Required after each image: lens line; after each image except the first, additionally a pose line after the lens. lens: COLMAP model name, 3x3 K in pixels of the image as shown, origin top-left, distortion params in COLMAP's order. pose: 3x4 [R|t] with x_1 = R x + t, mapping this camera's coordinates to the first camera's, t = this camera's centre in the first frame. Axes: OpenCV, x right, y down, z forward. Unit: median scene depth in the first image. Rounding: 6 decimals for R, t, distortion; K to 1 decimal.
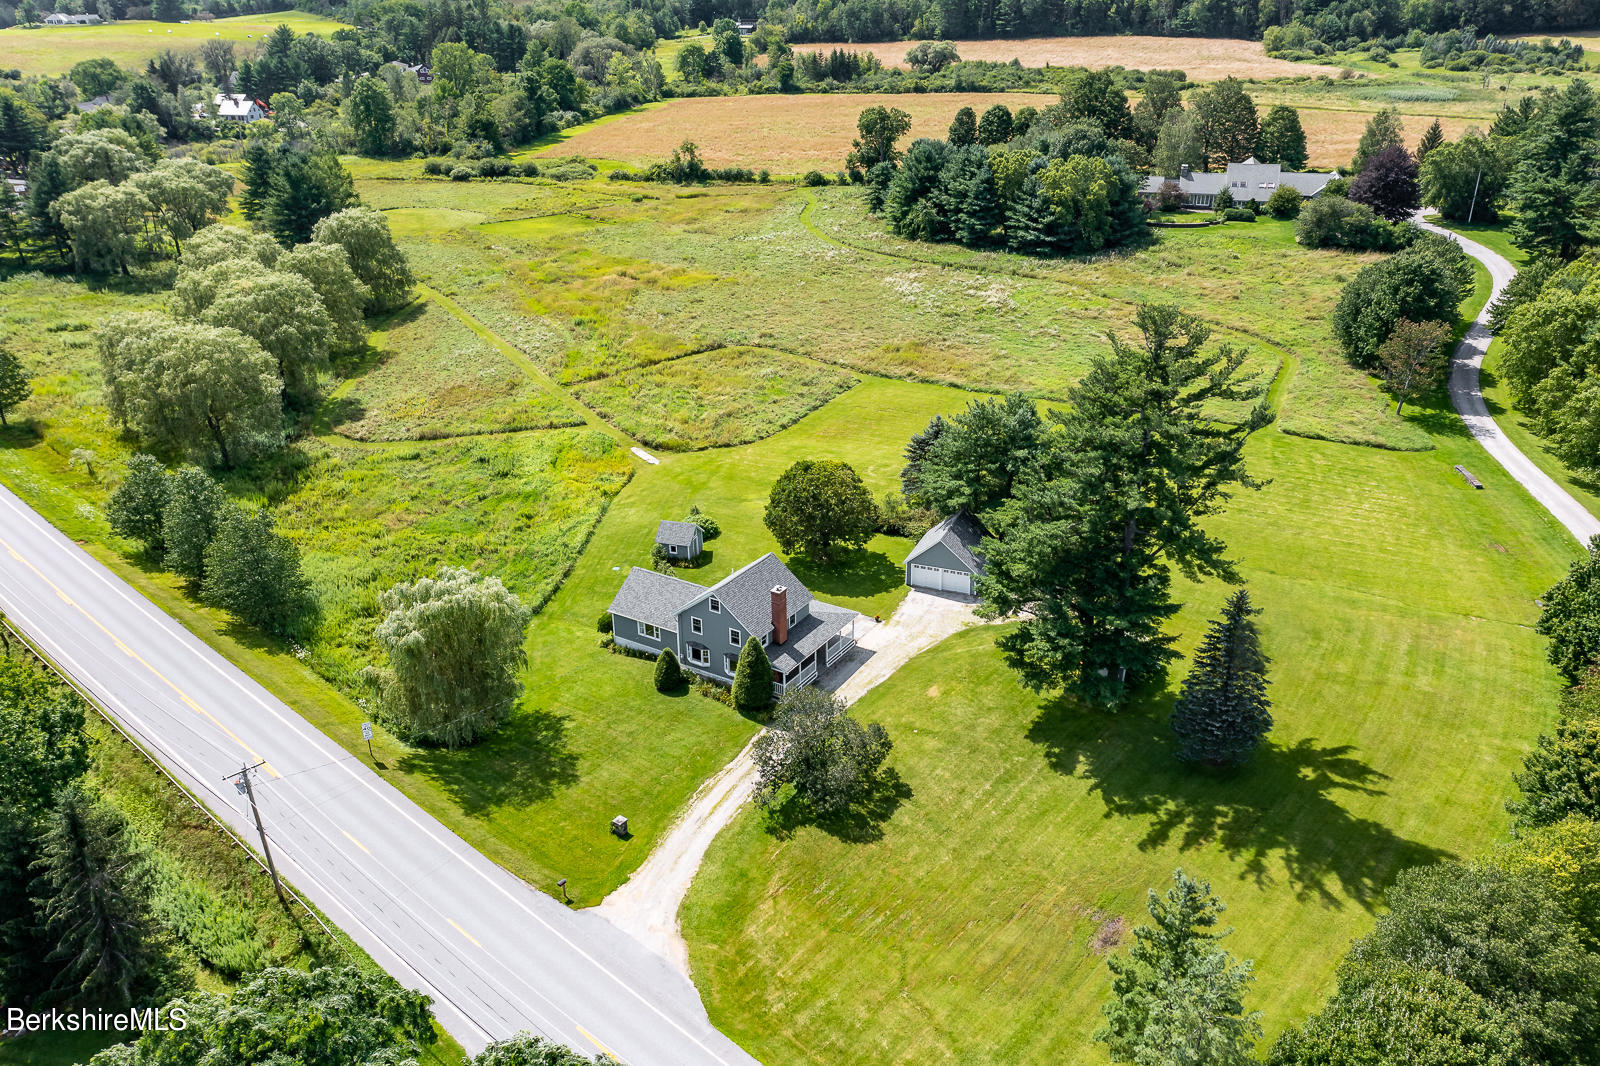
lens RADIAL K [[1304.6, 0, 800.0], [0, 1304.6, 533.0], [0, 0, 1]] dist [0.005299, 0.002222]
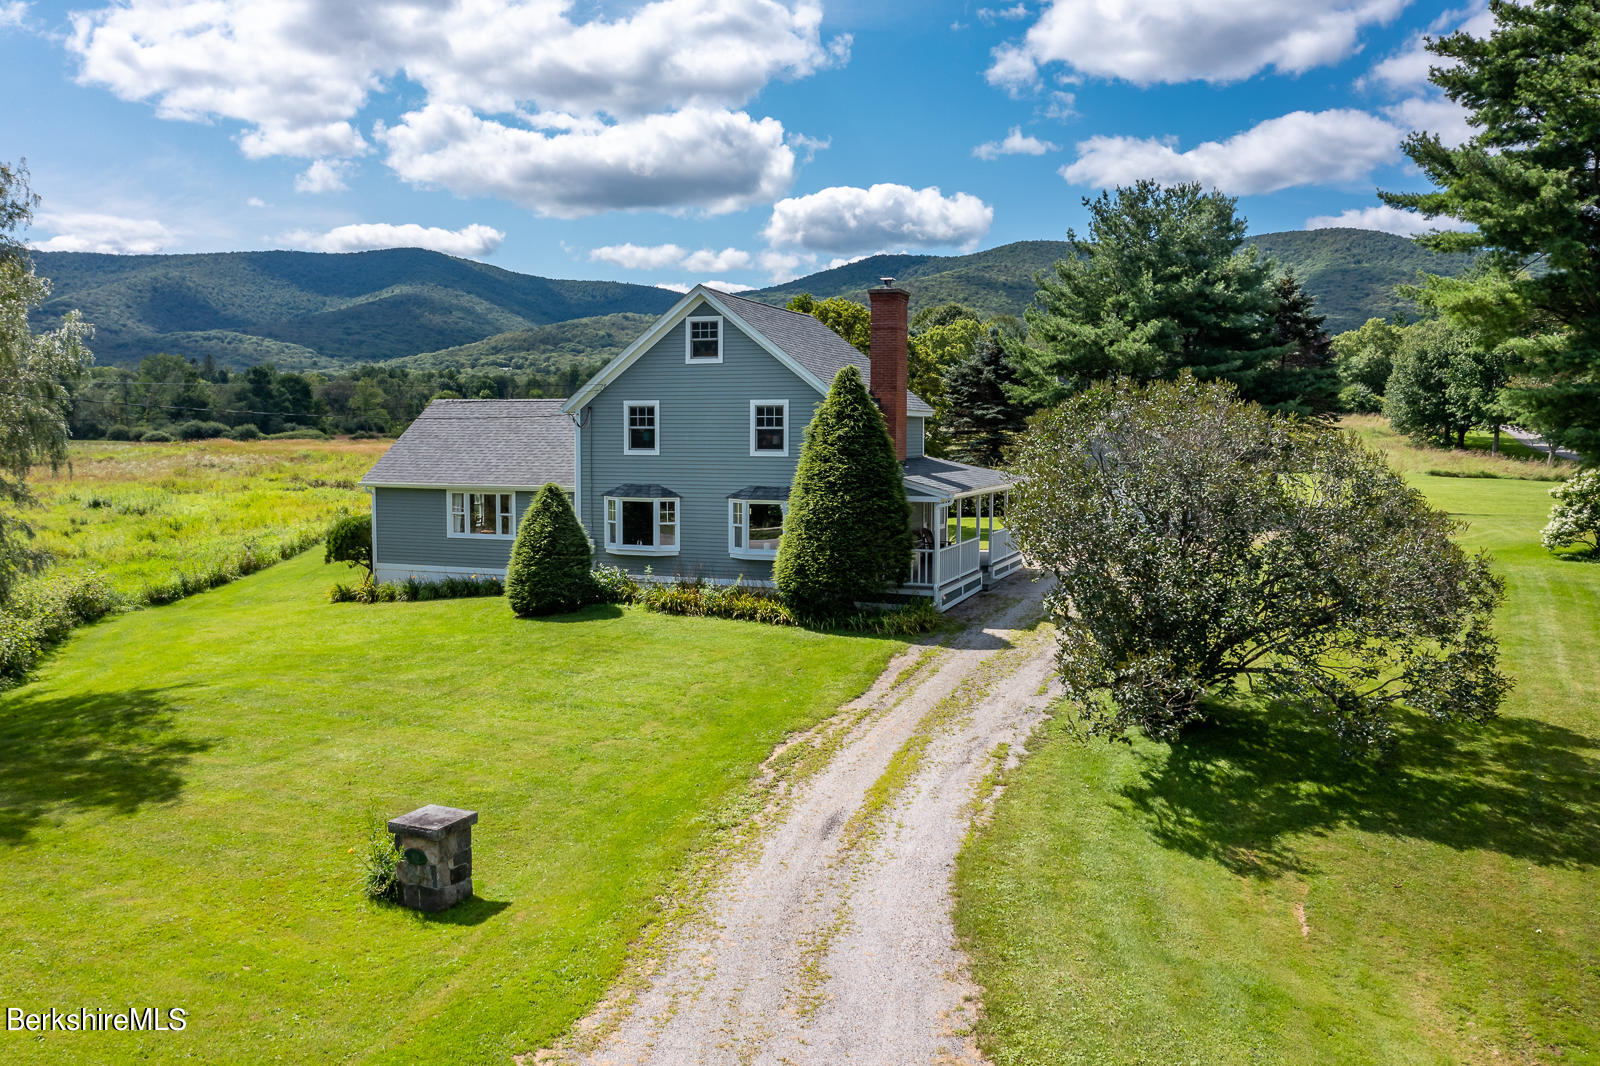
lens RADIAL K [[1304.6, 0, 800.0], [0, 1304.6, 533.0], [0, 0, 1]] dist [0.005299, 0.002222]
pose [[0.980339, -0.002132, 0.197309, -0.105578], [0.068520, 0.941395, -0.330272, 0.210705], [-0.185041, 0.337298, 0.923033, 0.690631]]
